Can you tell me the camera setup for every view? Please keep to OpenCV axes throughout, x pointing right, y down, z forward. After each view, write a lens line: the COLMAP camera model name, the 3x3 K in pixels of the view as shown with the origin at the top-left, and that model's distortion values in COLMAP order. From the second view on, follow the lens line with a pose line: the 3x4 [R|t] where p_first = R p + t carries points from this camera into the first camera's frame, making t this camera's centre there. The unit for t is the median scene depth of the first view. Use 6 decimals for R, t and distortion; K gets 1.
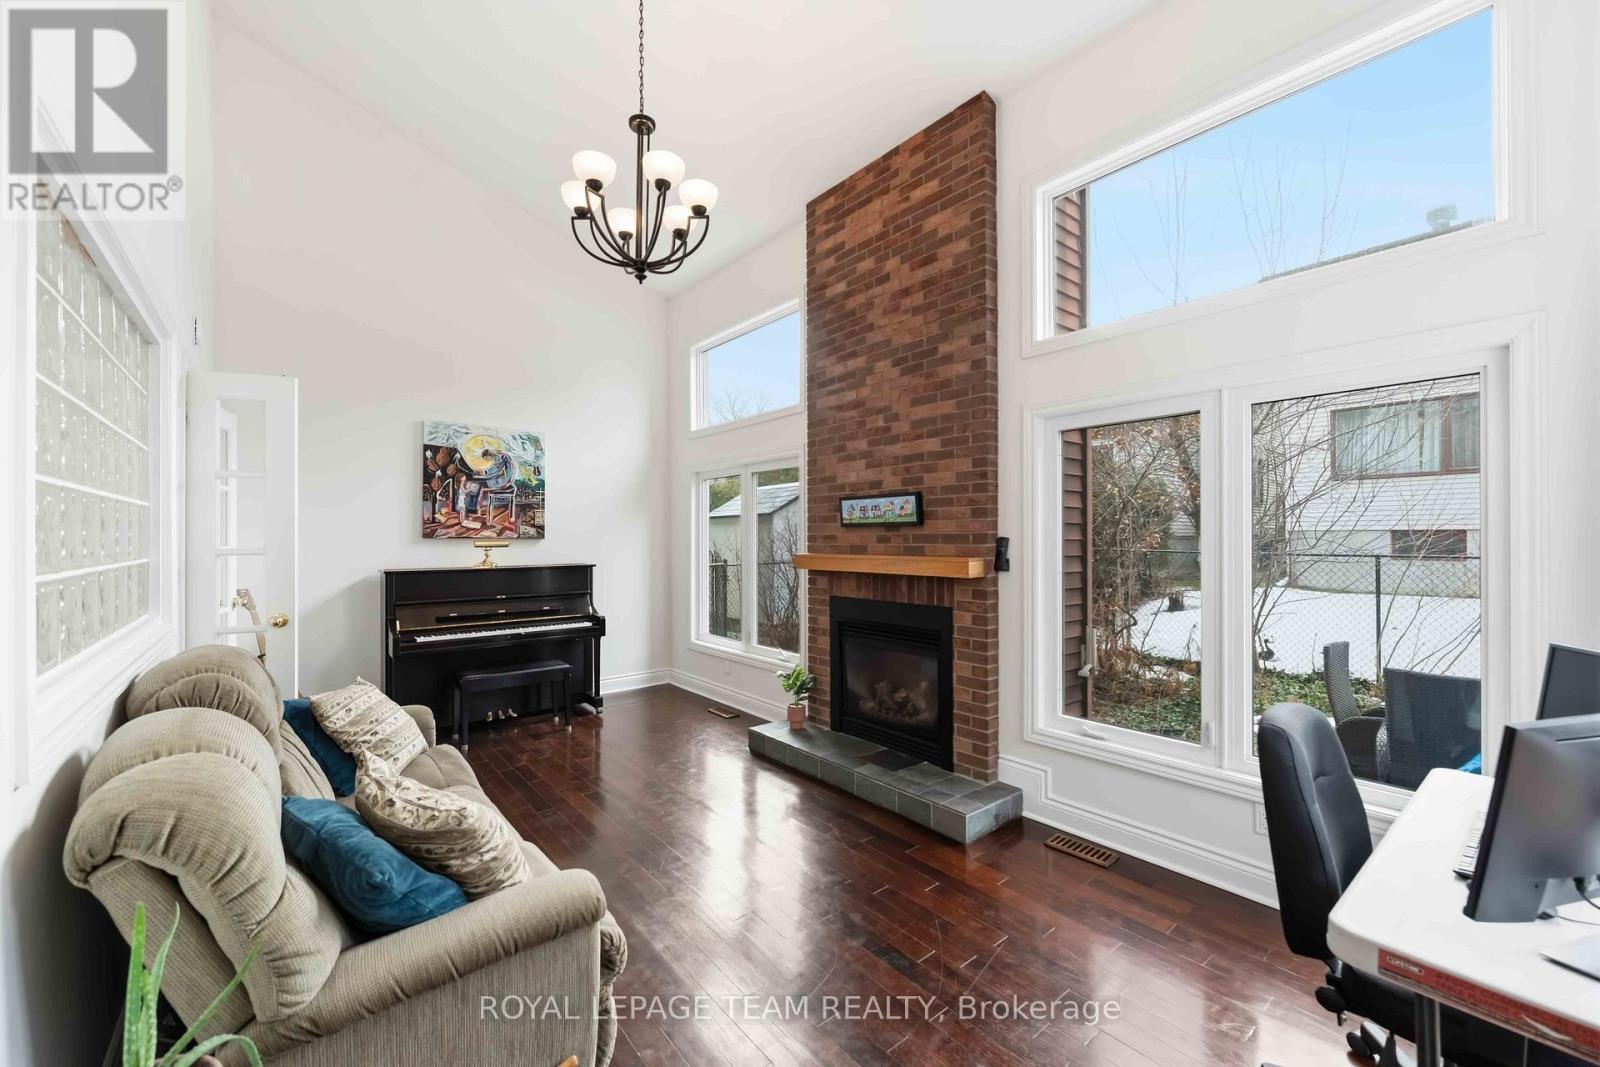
lens RADIAL K [[636.5, 0, 781.4], [0, 636.5, 534.5], [0, 0, 1]] dist [-0.001368, -0.000247]
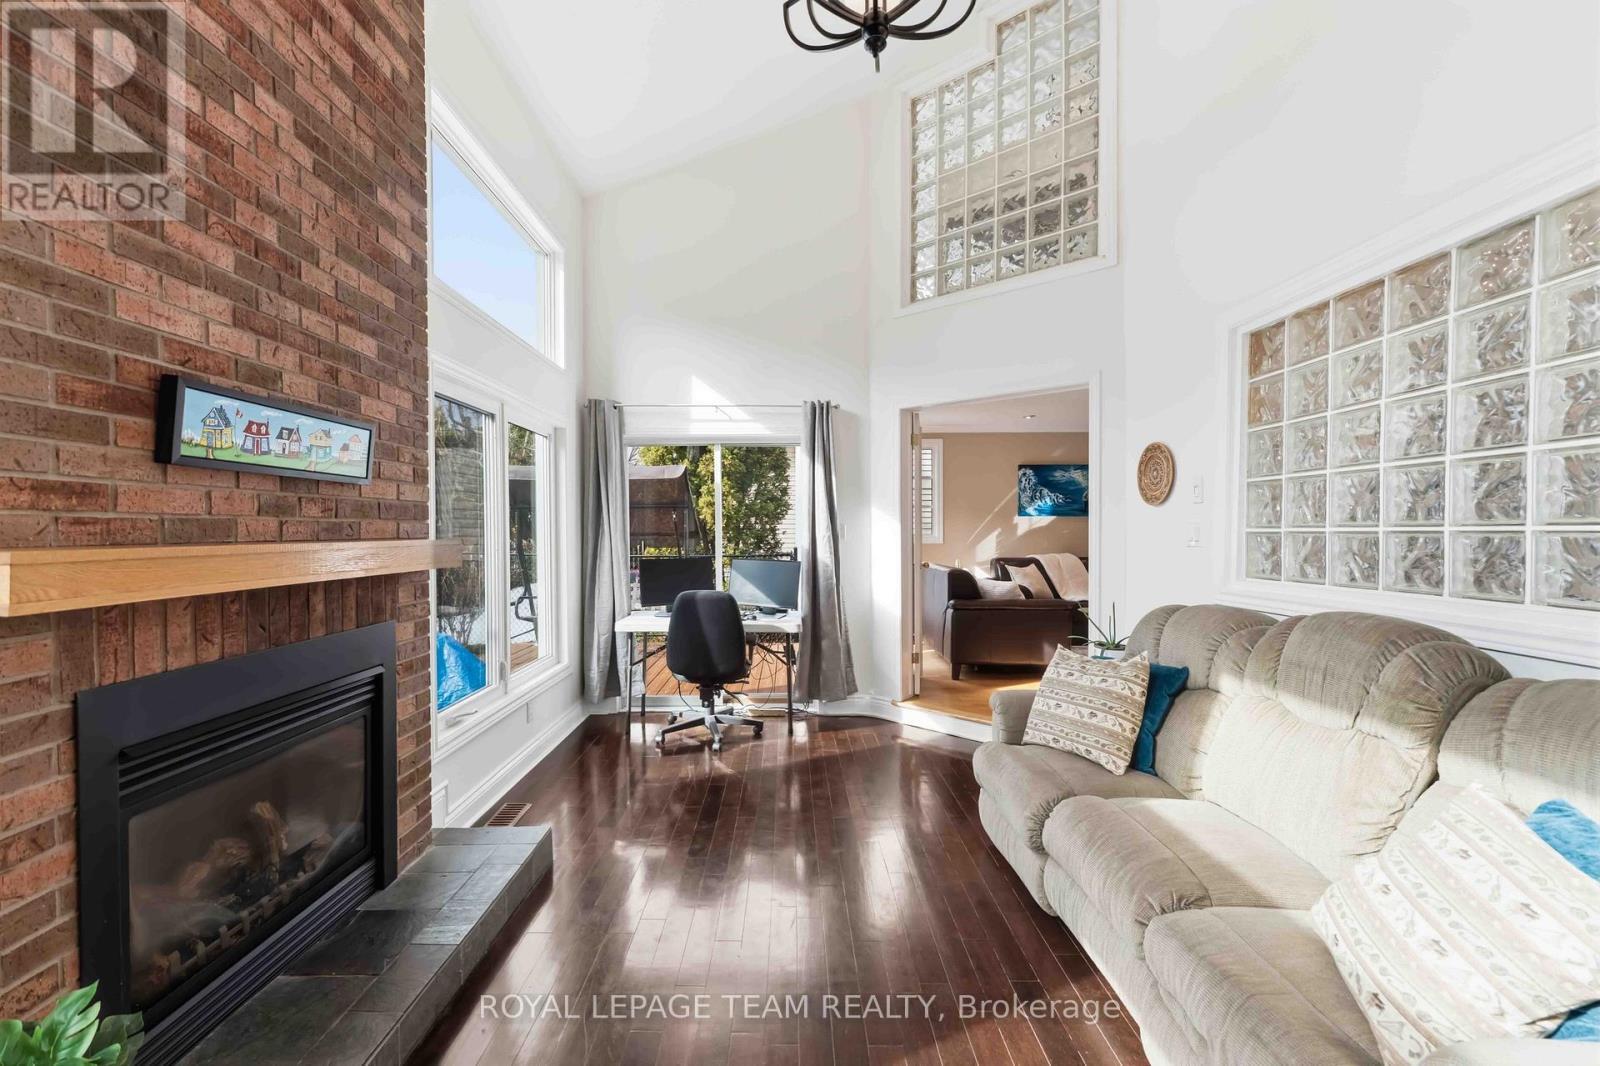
lens RADIAL K [[634.8, 0, 783.8], [0, 634.8, 538.5], [0, 0, 1]] dist [-0.000623, -0.000308]
pose [[-0.778659, -0.003029, 0.627440, -0.384821], [0.001569, 0.999976, 0.006774, 0.026820], [-0.627446, 0.006259, -0.778635, 1.115715]]
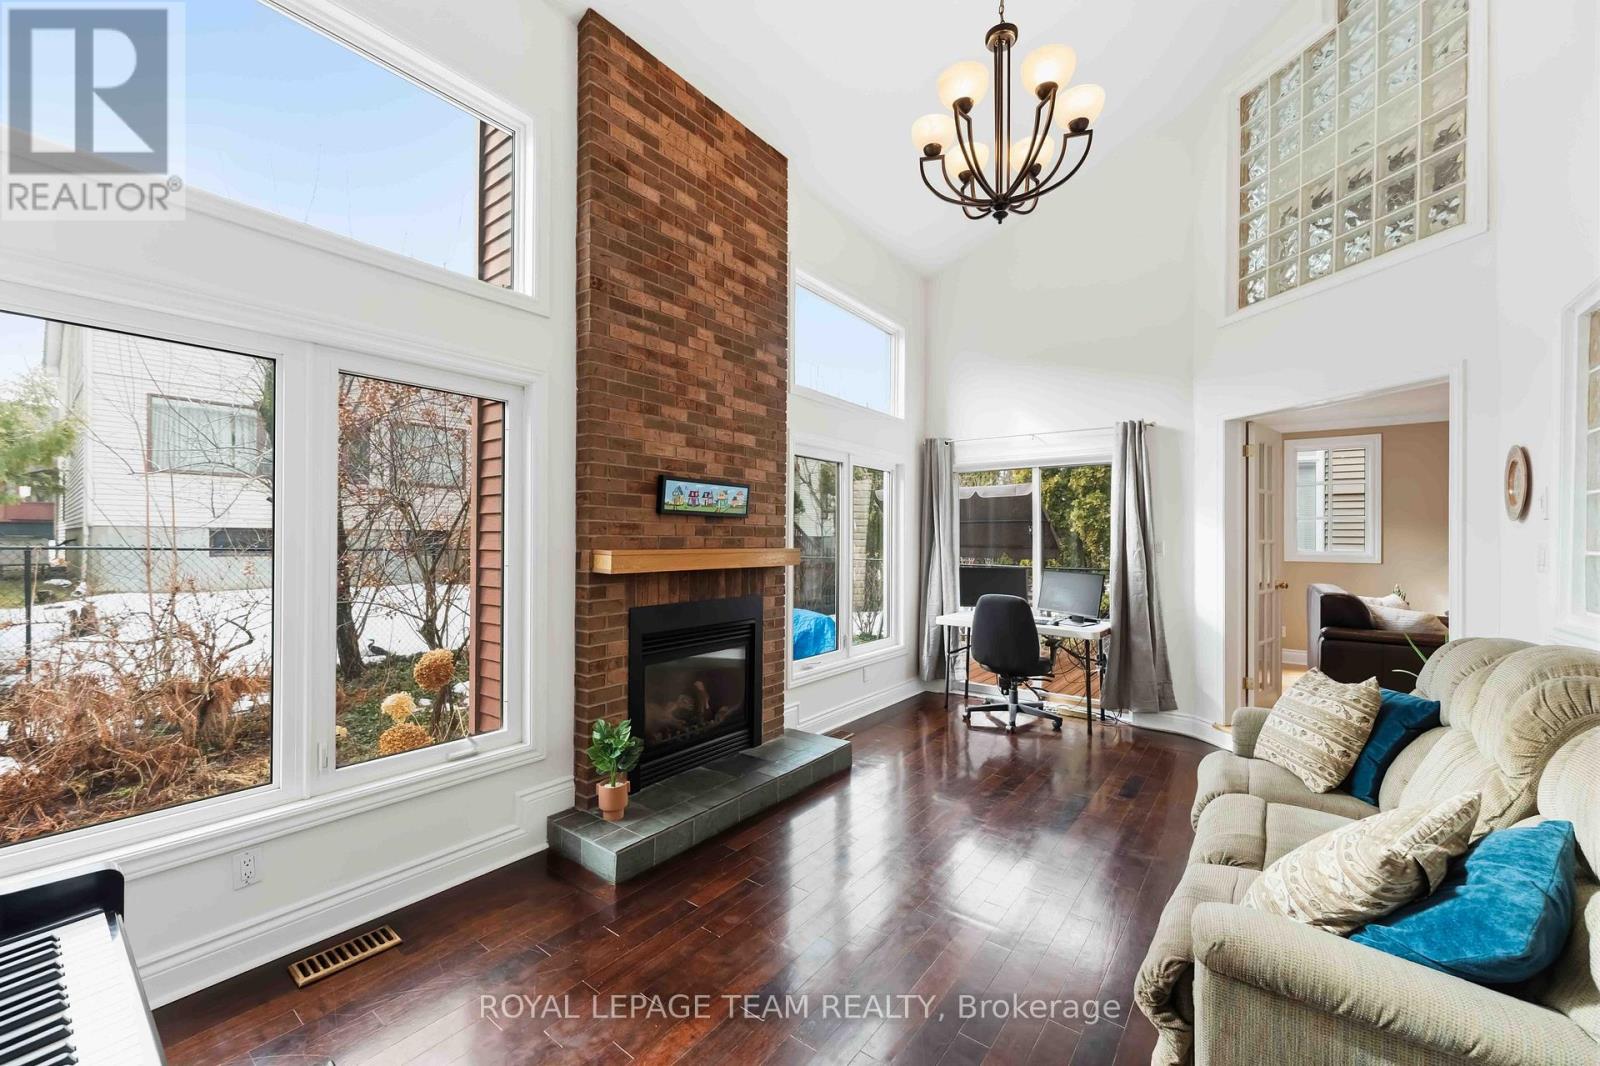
lens RADIAL K [[634.8, 0, 783.8], [0, 634.8, 538.5], [0, 0, 1]] dist [-0.000623, -0.000308]
pose [[-0.232563, 0.003512, 0.972575, -0.719148], [-0.011485, 0.999914, -0.006357, 0.022081], [-0.972513, -0.012648, -0.232503, 1.090389]]
